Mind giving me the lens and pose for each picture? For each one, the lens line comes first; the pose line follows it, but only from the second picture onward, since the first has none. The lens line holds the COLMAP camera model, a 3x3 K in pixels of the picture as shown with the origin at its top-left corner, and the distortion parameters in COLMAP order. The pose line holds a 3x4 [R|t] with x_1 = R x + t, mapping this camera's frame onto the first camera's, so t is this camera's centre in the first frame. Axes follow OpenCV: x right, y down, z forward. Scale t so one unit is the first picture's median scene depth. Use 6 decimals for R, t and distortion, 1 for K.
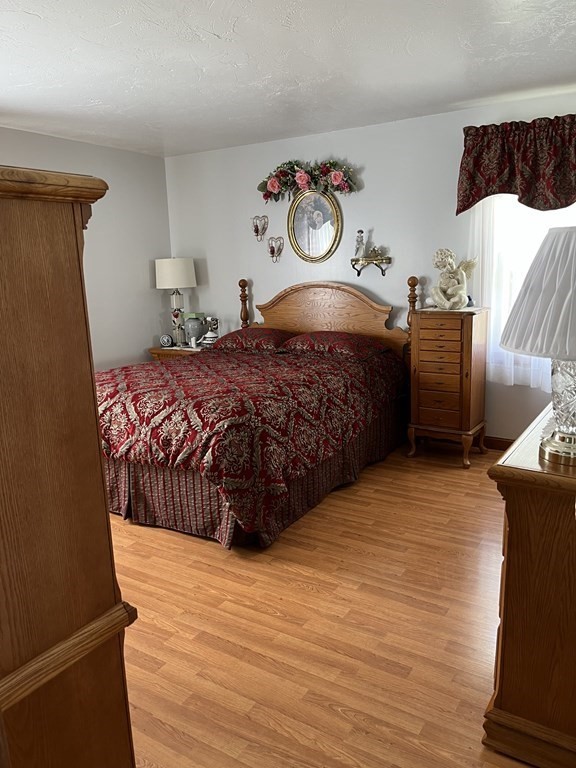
lens RADIAL K [[578.9, 0, 288.7], [0, 578.9, 383.6], [0, 0, 1]] dist [0.054081, -0.072349]
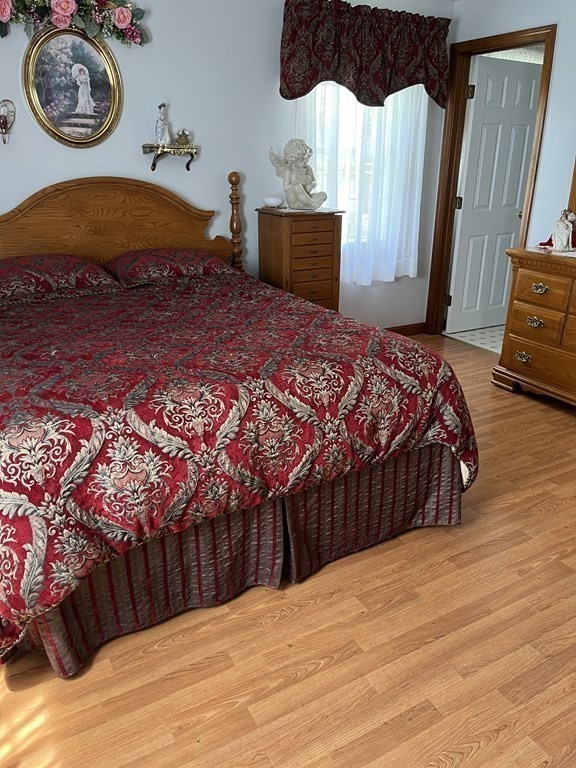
lens RADIAL K [[578.9, 0, 289.9], [0, 578.9, 386.6], [0, 0, 1]] dist [0.054081, -0.072349]
pose [[0.489075, -0.284263, 0.824621, -0.585733], [0.158152, 0.958634, 0.236661, -0.083282], [-0.857784, 0.014671, 0.513801, 0.569390]]
